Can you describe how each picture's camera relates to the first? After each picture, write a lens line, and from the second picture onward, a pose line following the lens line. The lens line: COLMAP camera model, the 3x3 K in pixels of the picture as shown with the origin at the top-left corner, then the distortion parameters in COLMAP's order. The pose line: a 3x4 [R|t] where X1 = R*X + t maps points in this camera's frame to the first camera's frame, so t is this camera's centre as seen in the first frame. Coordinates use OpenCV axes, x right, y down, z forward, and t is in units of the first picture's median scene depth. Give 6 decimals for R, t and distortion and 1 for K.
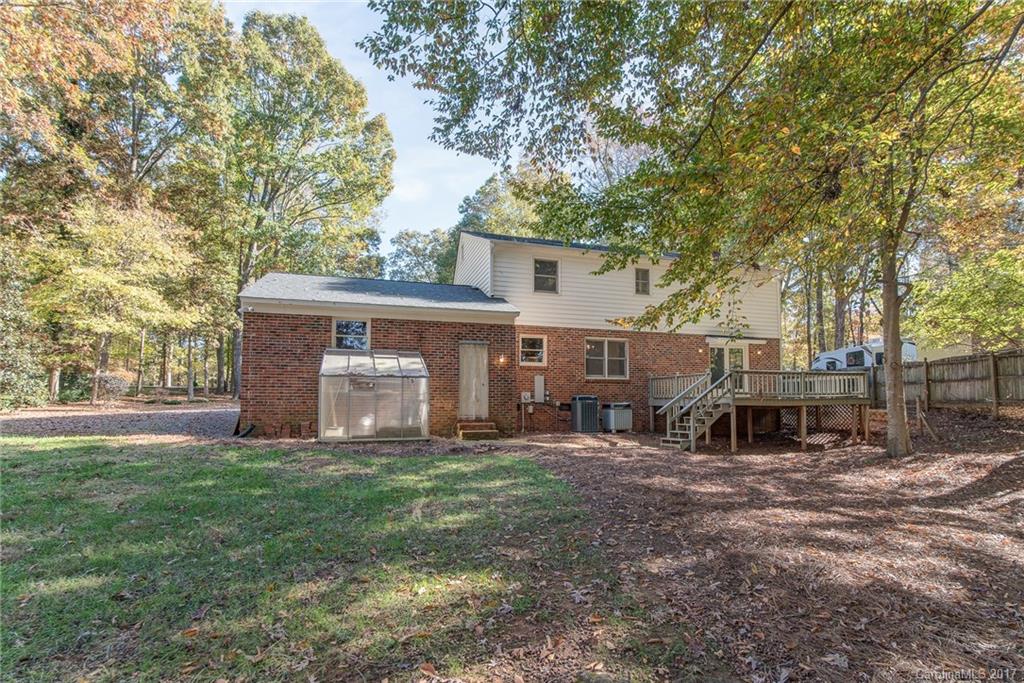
lens RADIAL K [[486.3, 0, 515.3], [0, 486.3, 372.8], [0, 0, 1]] dist [-0.016521, 0.000506]
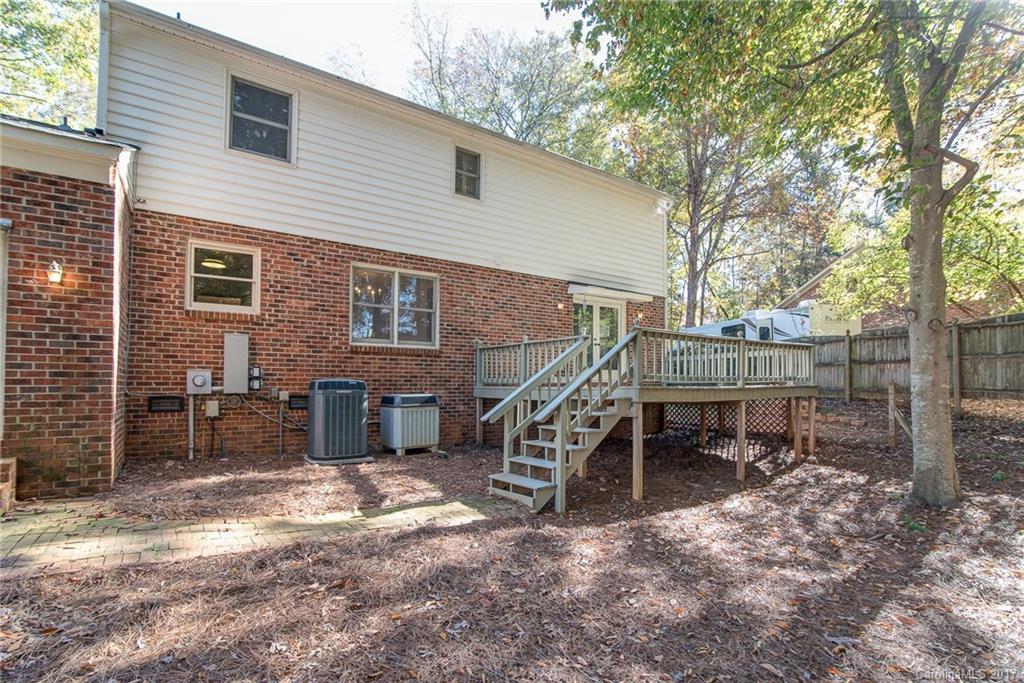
lens RADIAL K [[486.3, 0, 515.3], [0, 486.3, 372.8], [0, 0, 1]] dist [-0.016521, 0.000506]
pose [[0.949094, 0.010122, 0.314831, 0.155857], [-0.022135, 0.999156, 0.034607, 0.020672], [-0.314215, -0.039814, 0.948516, 0.495307]]
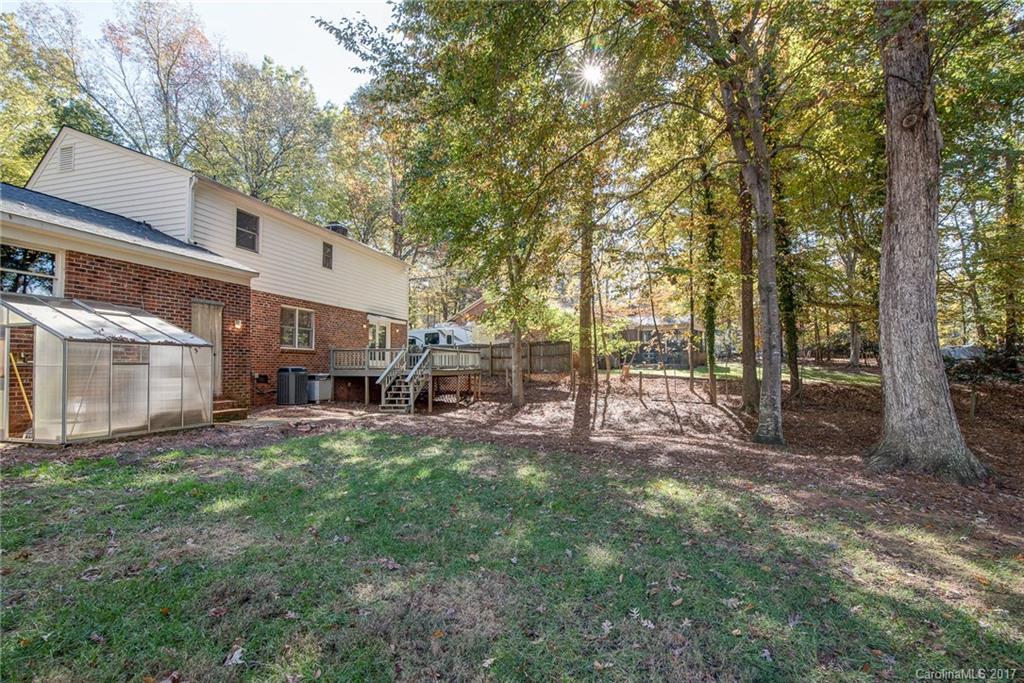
lens RADIAL K [[480.8, 0, 512.5], [0, 480.8, 353.8], [0, 0, 1]] dist [-0.016170, -0.000179]
pose [[0.545305, 0.023656, 0.837904, -0.409809], [-0.050557, 0.998710, 0.004707, -0.005452], [-0.836712, -0.044928, 0.545797, 0.117691]]
